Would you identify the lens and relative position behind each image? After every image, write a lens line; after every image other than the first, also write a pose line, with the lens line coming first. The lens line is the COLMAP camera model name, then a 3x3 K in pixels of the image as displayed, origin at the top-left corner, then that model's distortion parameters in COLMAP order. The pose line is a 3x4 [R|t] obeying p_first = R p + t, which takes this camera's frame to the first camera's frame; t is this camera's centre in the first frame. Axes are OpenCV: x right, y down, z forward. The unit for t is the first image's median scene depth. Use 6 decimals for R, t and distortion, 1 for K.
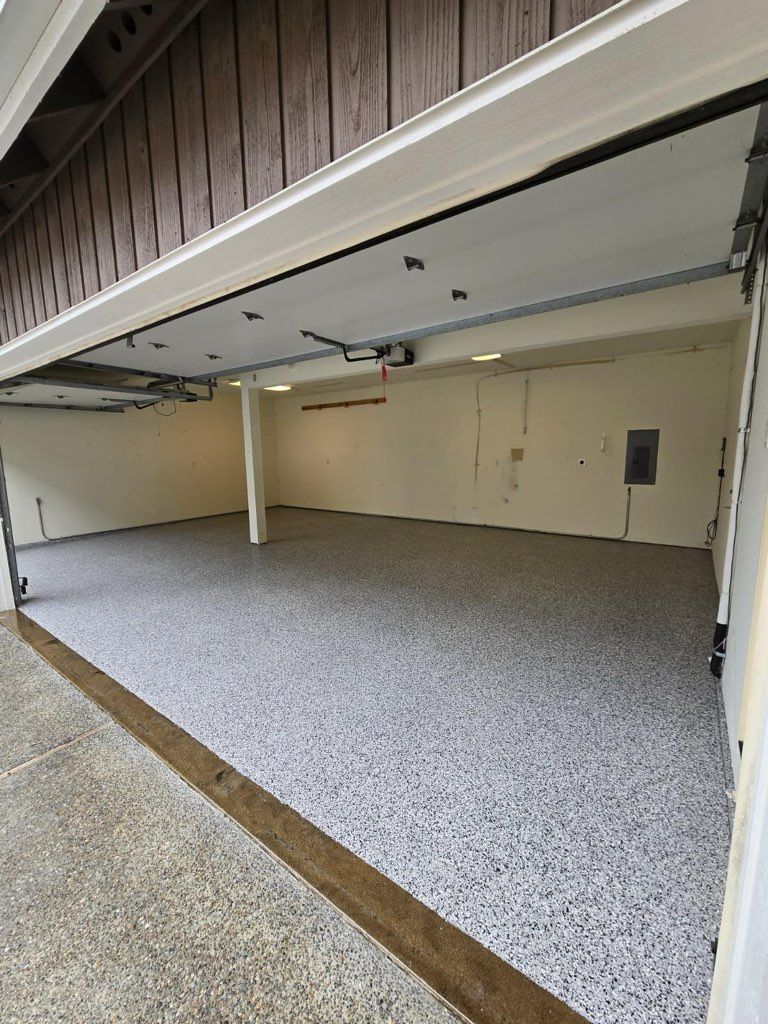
lens RADIAL K [[417.5, 0, 384.0], [0, 417.5, 512.0], [0, 0, 1]] dist [0.000373, -0.001480]
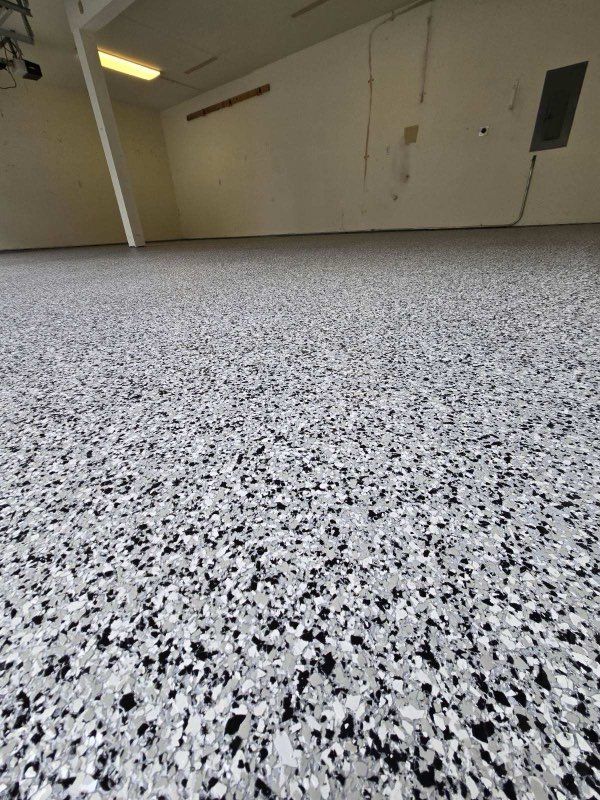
lens RADIAL K [[326.2, 0, 300.0], [0, 326.2, 400.0], [0, 0, 1]] dist [0.000373, -0.001480]
pose [[0.999330, -0.019465, -0.031005, 0.110624], [0.028517, 0.944982, 0.325876, 0.194272], [0.022956, -0.326542, 0.944904, 0.181194]]
